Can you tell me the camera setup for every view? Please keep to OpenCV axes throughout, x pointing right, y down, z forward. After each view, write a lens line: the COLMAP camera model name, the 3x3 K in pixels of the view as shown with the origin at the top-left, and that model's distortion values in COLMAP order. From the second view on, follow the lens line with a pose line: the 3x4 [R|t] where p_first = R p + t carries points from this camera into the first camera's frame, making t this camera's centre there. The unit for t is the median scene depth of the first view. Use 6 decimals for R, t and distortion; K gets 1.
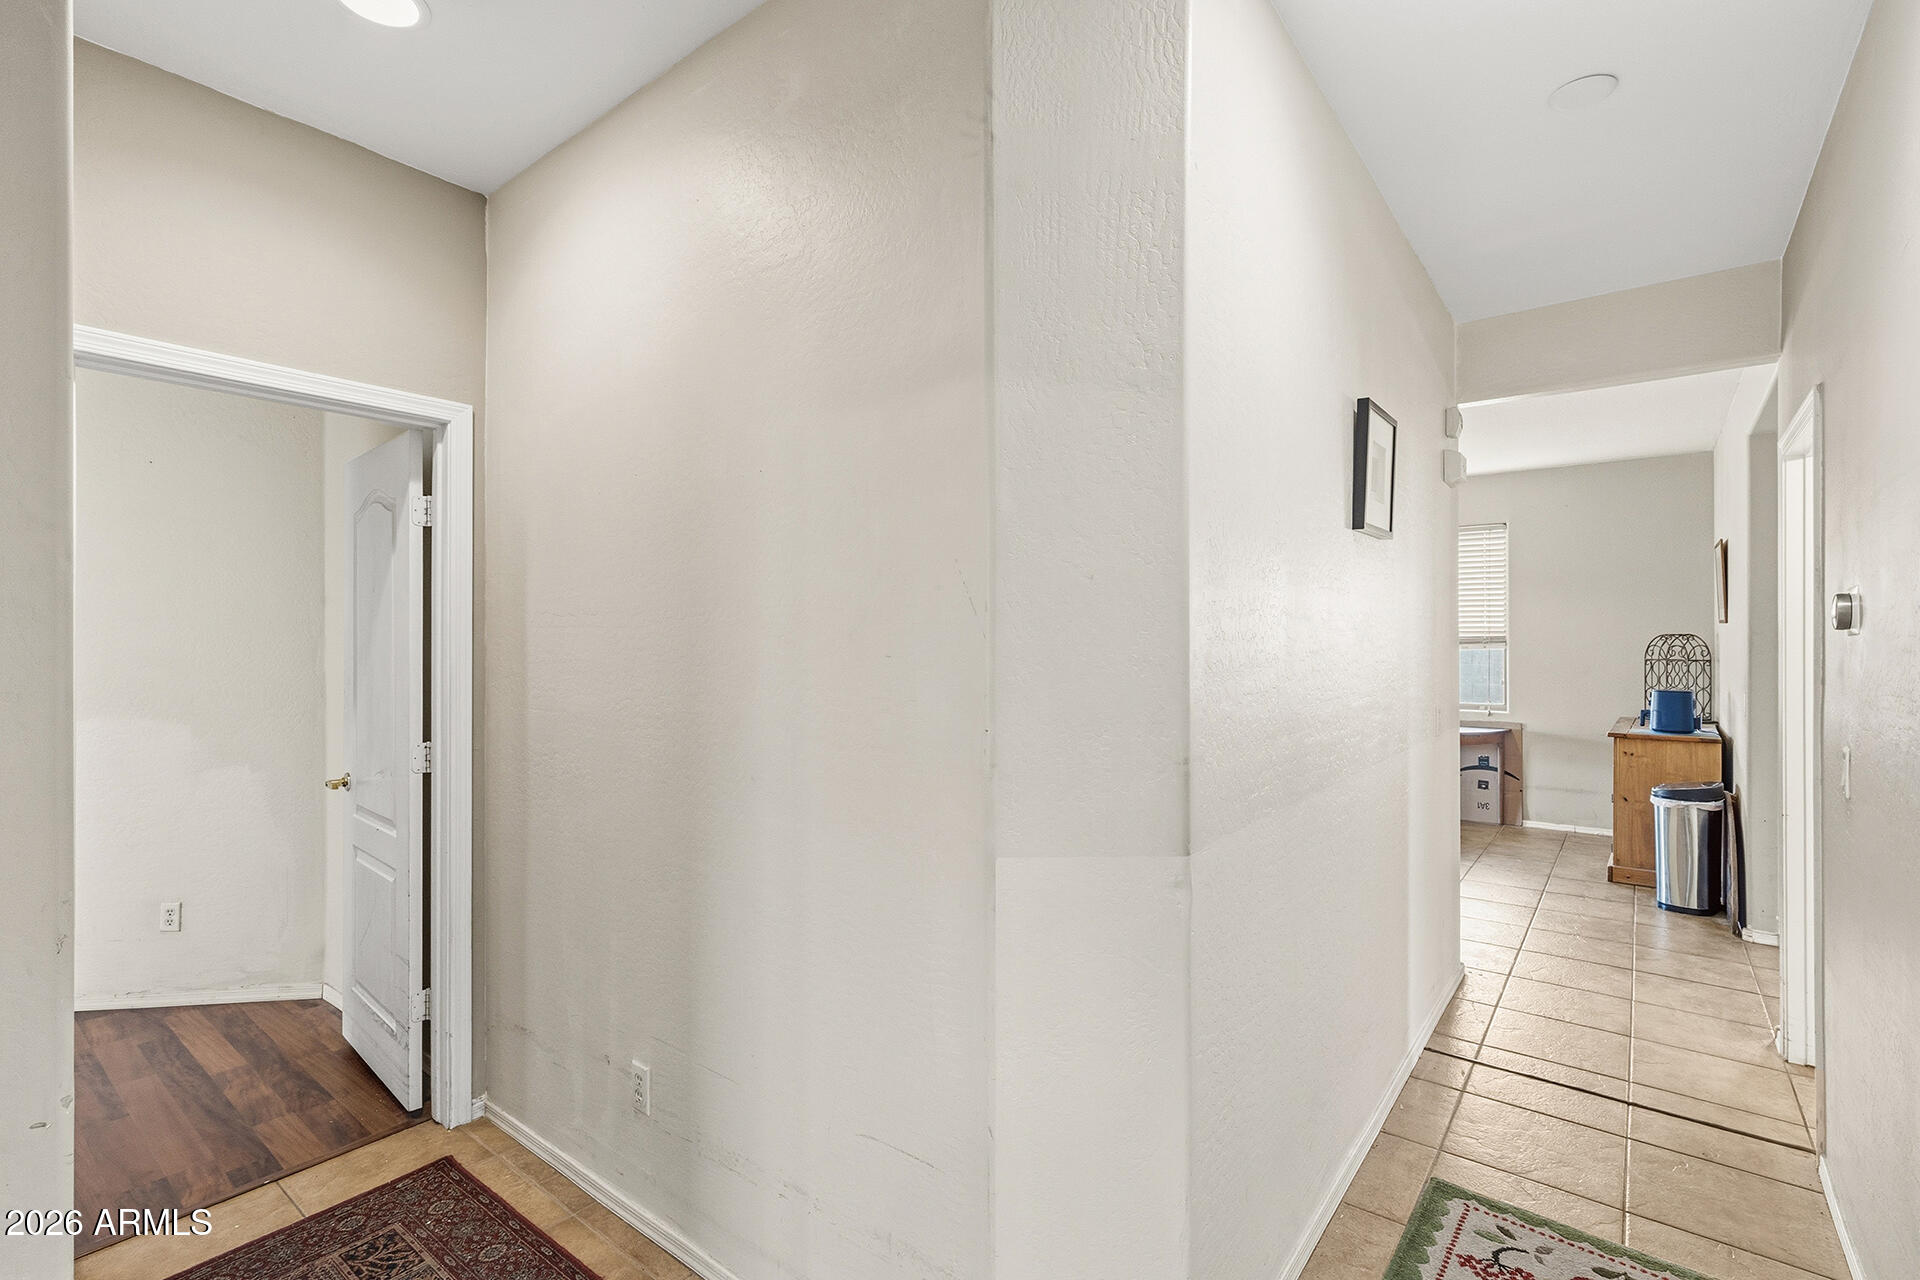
lens RADIAL K [[879.0, 0, 954.5], [0, 879.0, 642.7], [0, 0, 1]] dist [0.003643, 0.001773]
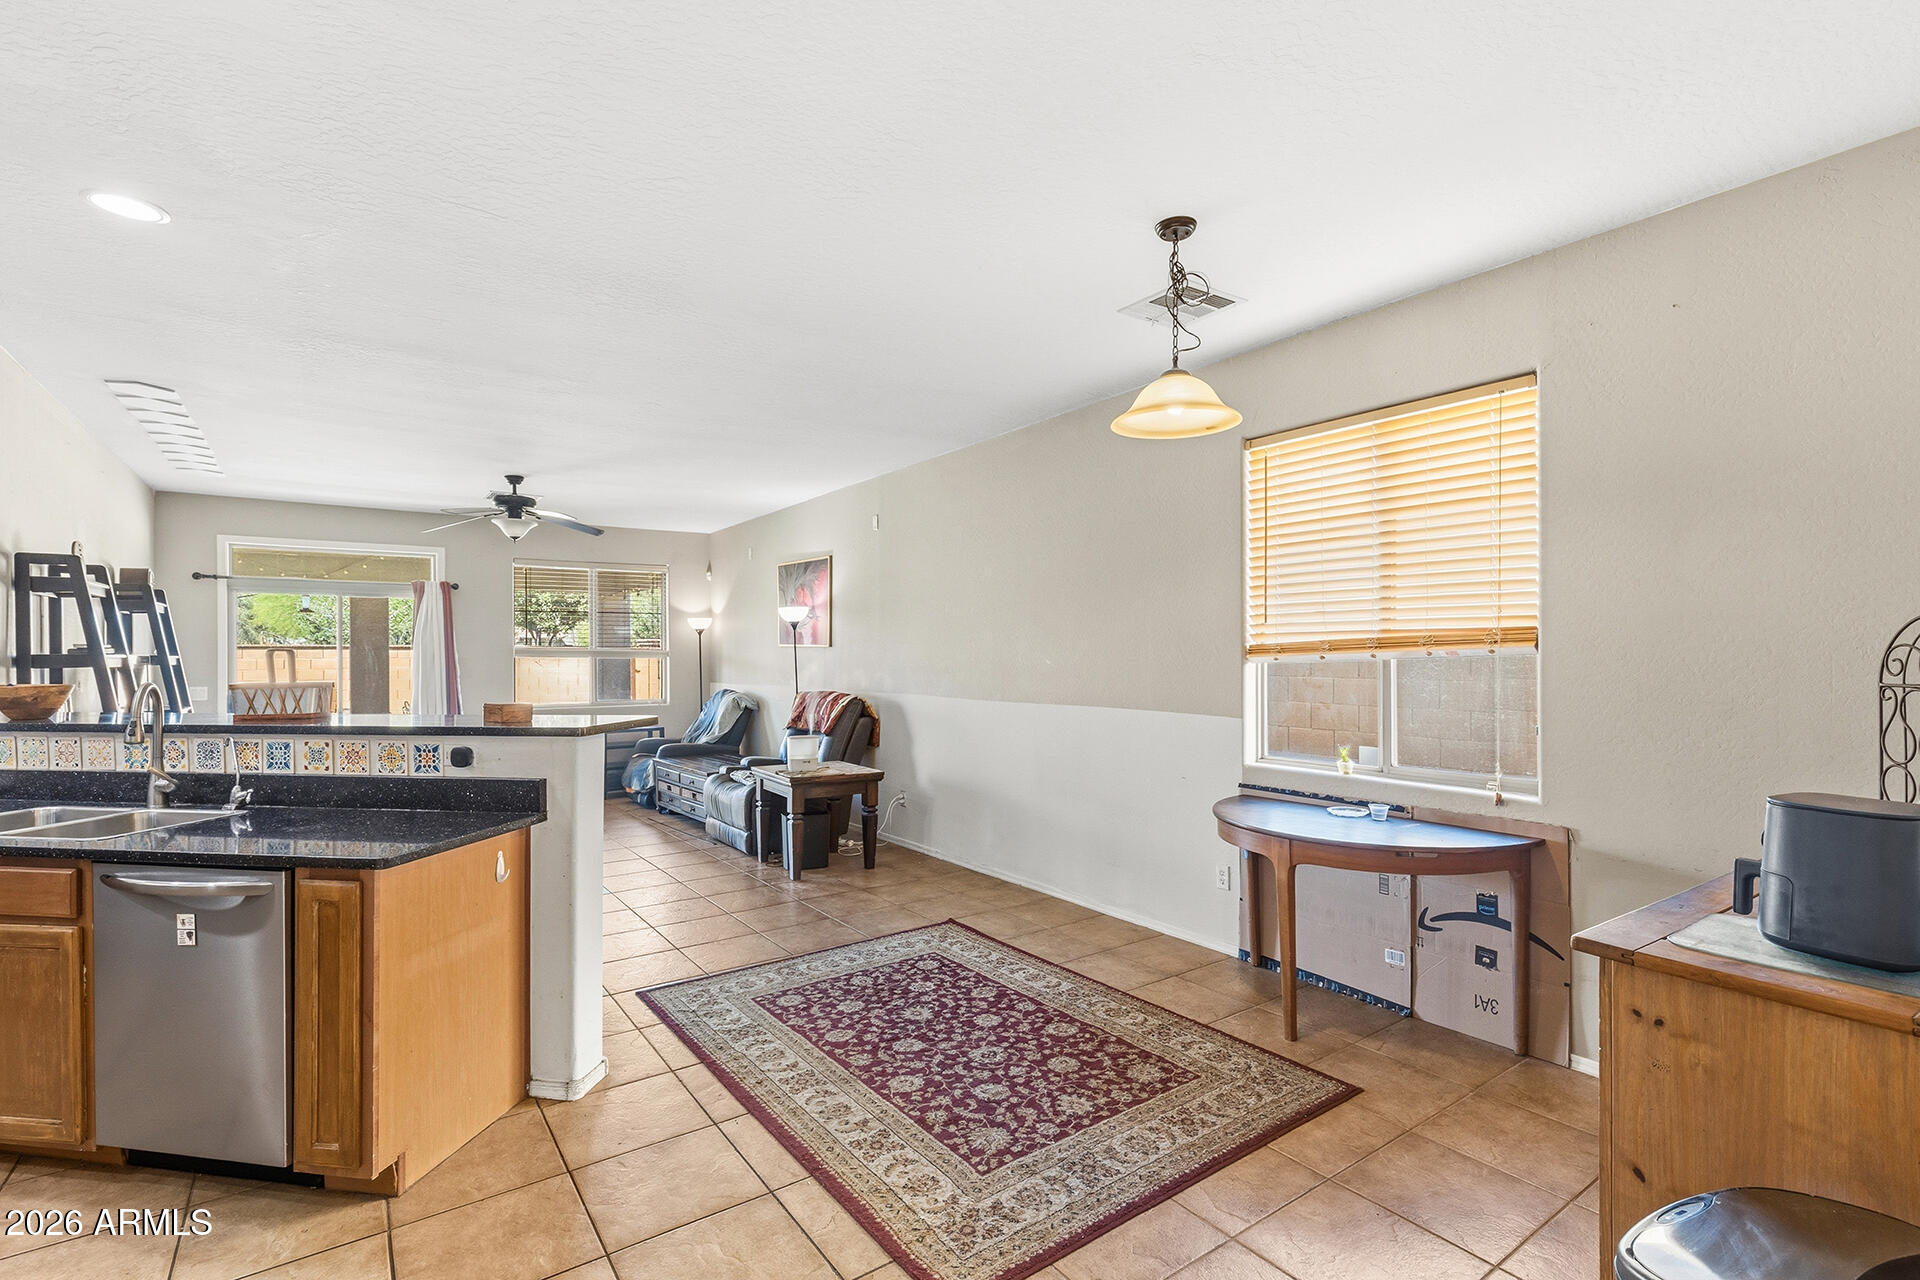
lens RADIAL K [[879.0, 0, 955.9], [0, 879.0, 653.5], [0, 0, 1]] dist [0.003643, 0.001773]
pose [[0.958822, -0.003614, -0.283985, 0.477103], [0.004288, 0.999989, 0.001751, 0.003962], [0.283976, -0.002897, 0.958827, 0.499027]]
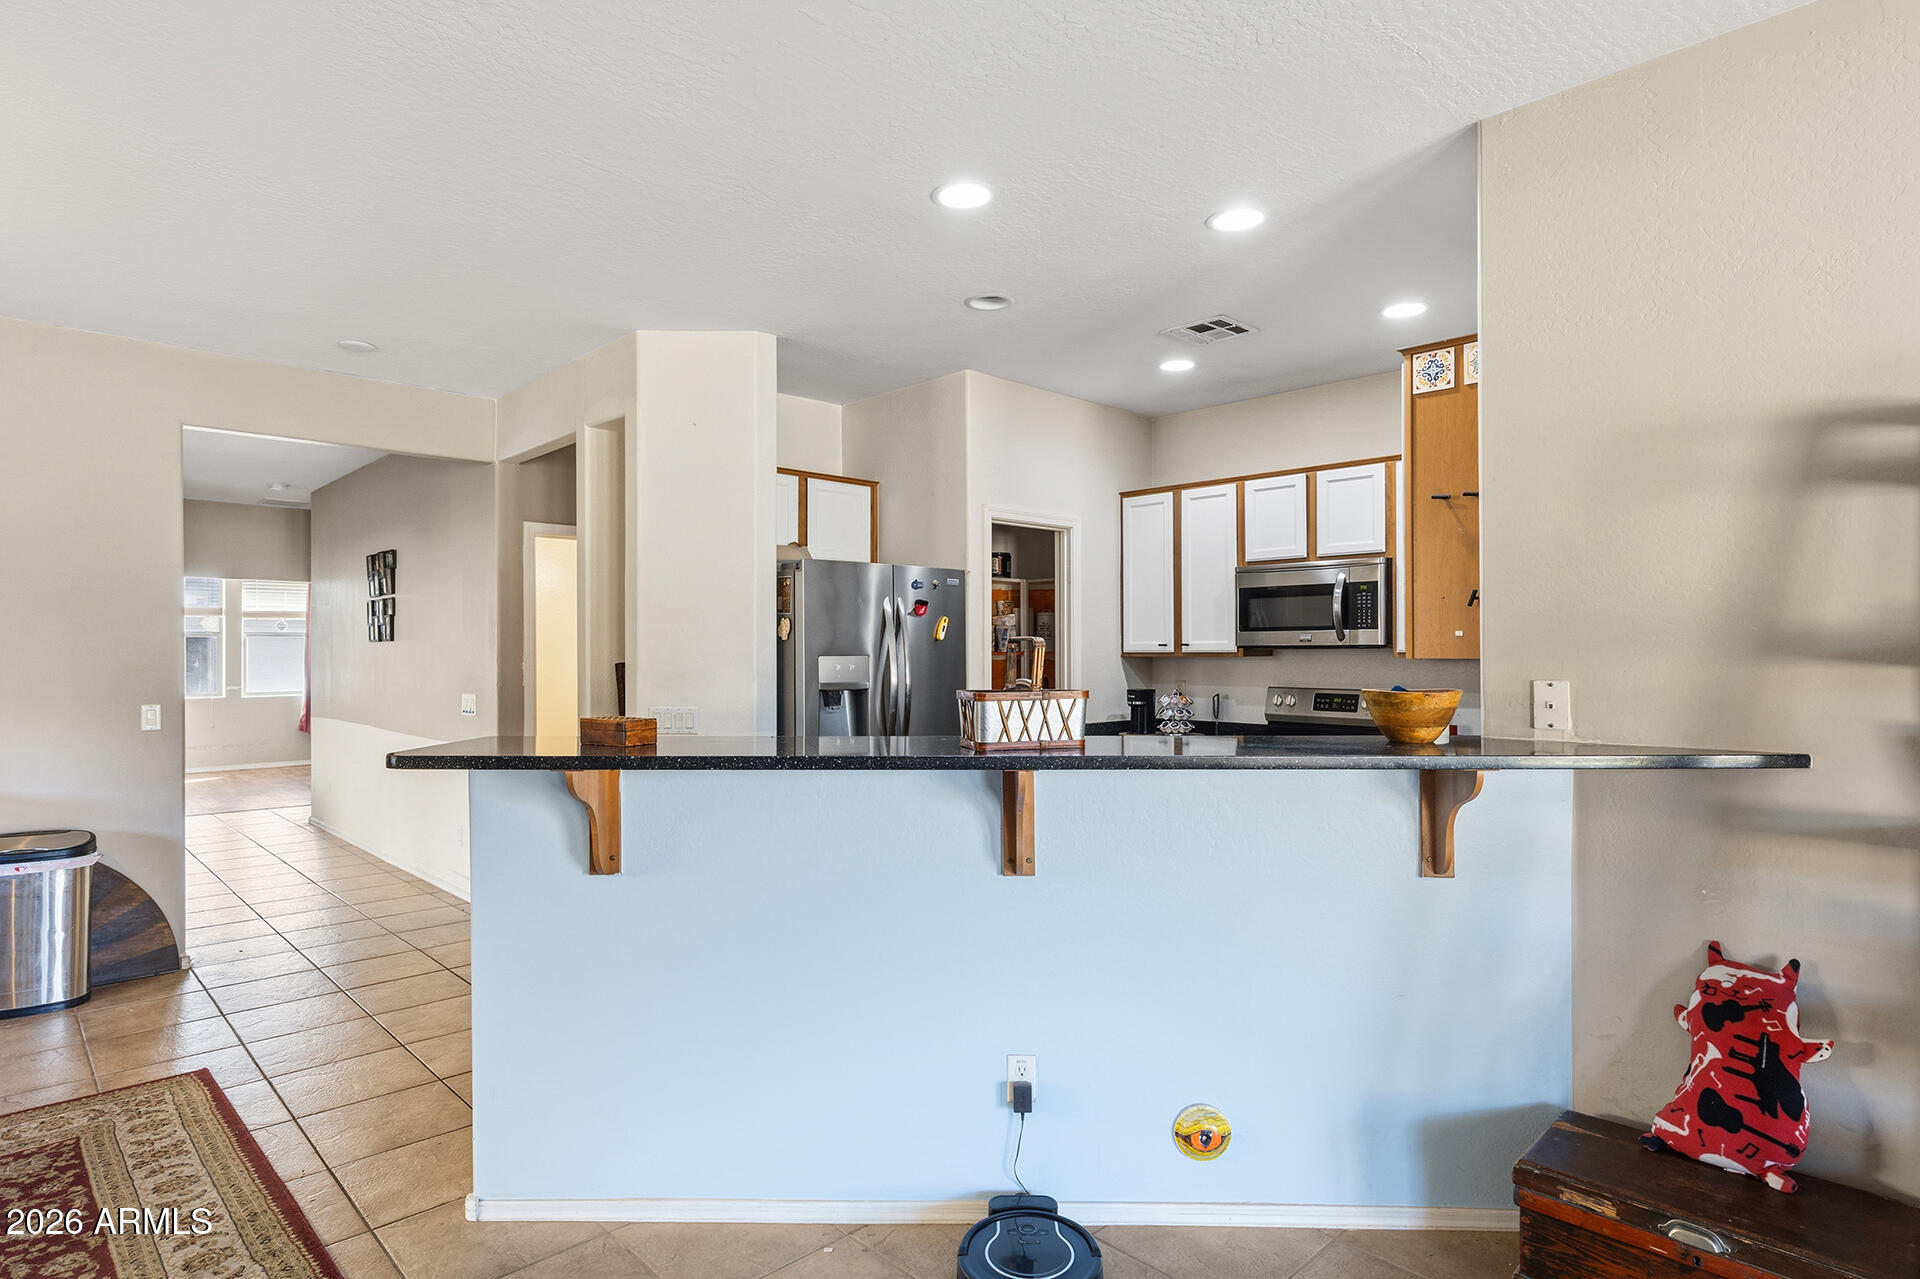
lens RADIAL K [[1030.5, 0, 948.2], [0, 1030.5, 646.6], [0, 0, 1]] dist [-0.007519, 0.004833]
pose [[-0.989114, 0.004846, 0.147071, -0.031183], [0.003801, 0.999966, -0.007382, 0.006238], [-0.147101, -0.006743, -0.989098, 1.196369]]
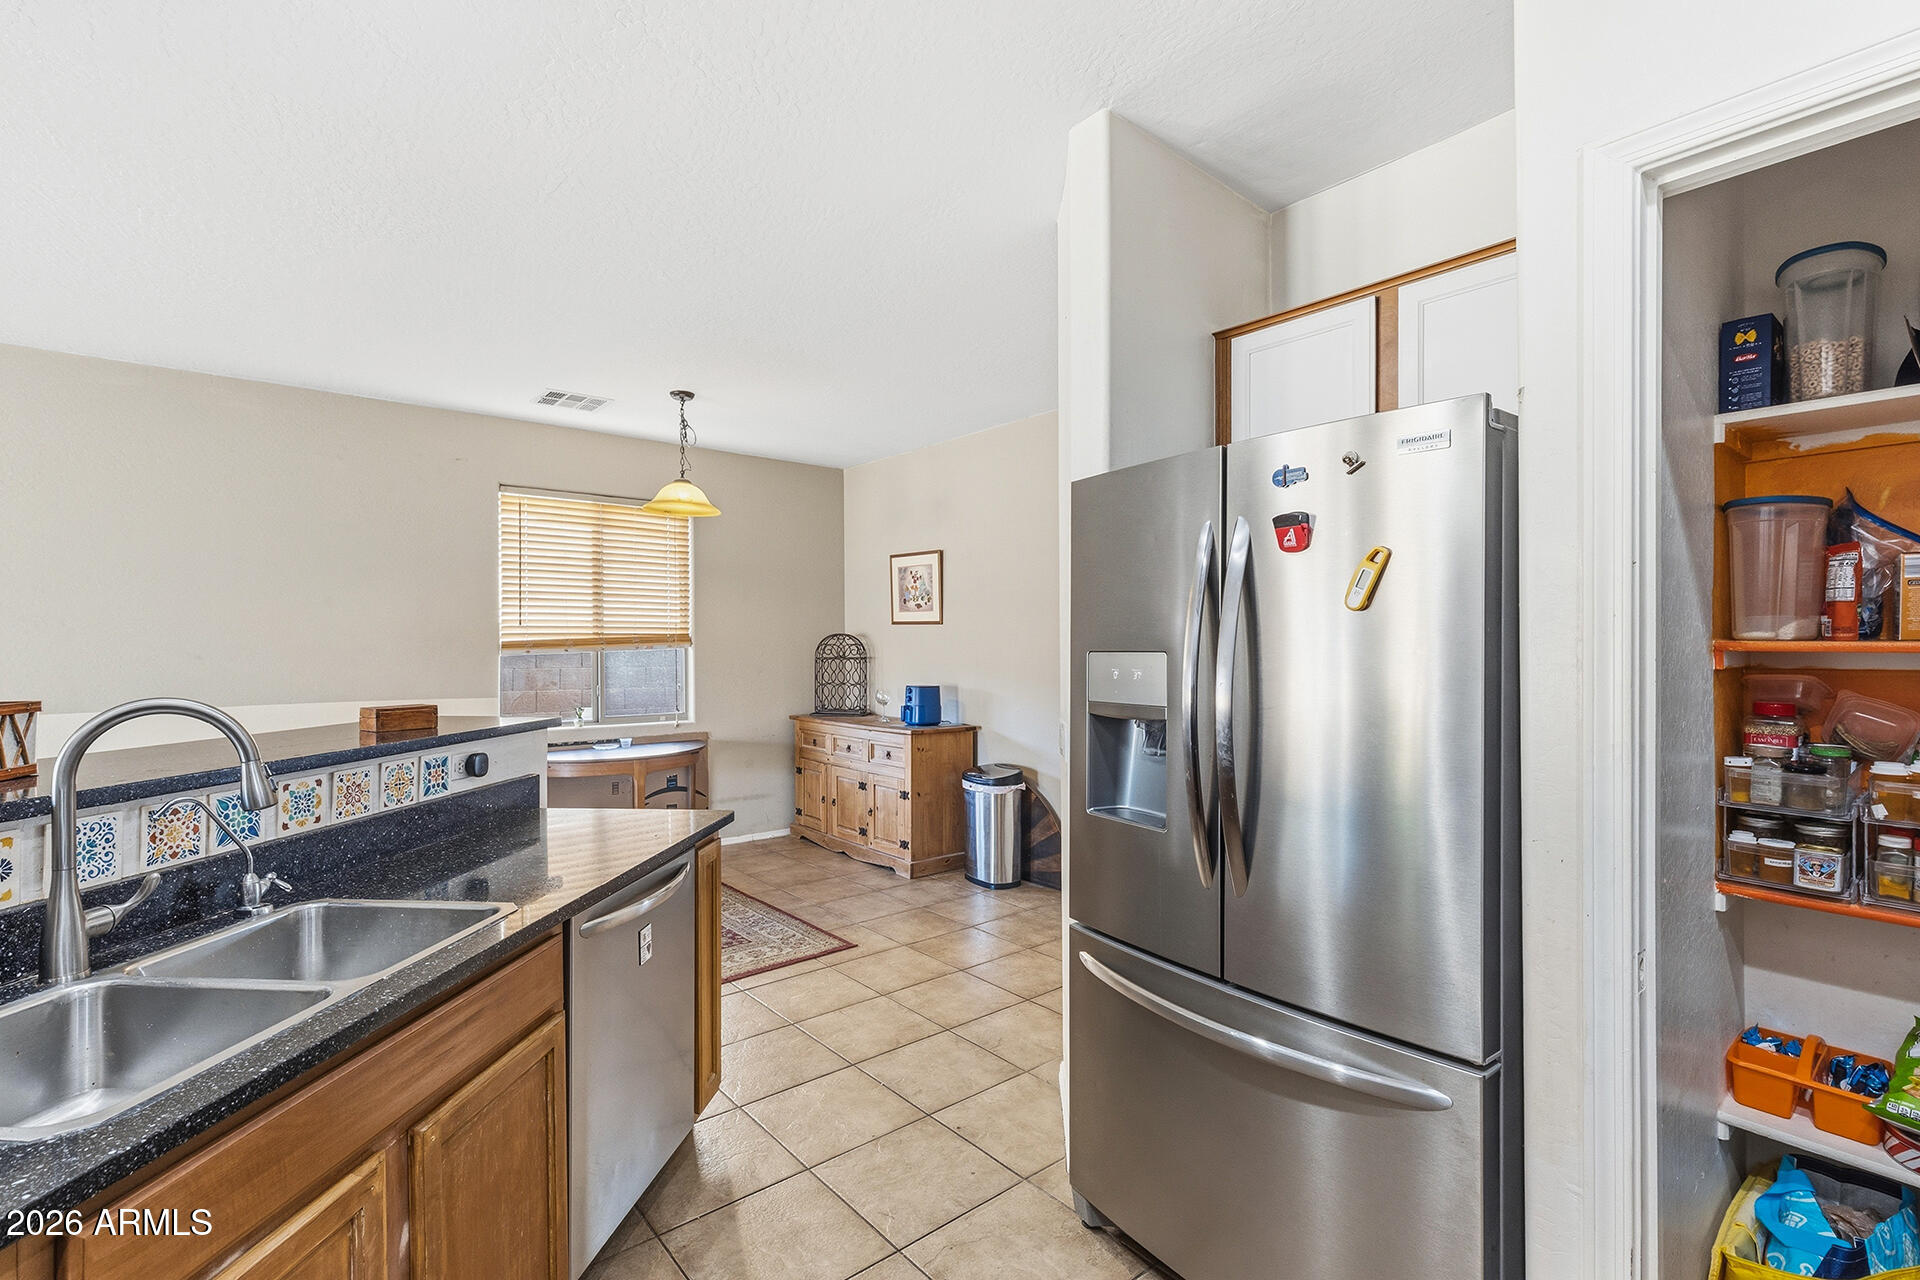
lens RADIAL K [[862.2, 0, 951.2], [0, 862.2, 644.9], [0, 0, 1]] dist [-0.004408, 0.001897]
pose [[0.216328, 0.001222, 0.976320, -0.152953], [0.001611, 0.999997, -0.001609, 0.004988], [-0.976319, 0.001921, 0.216325, 0.567935]]
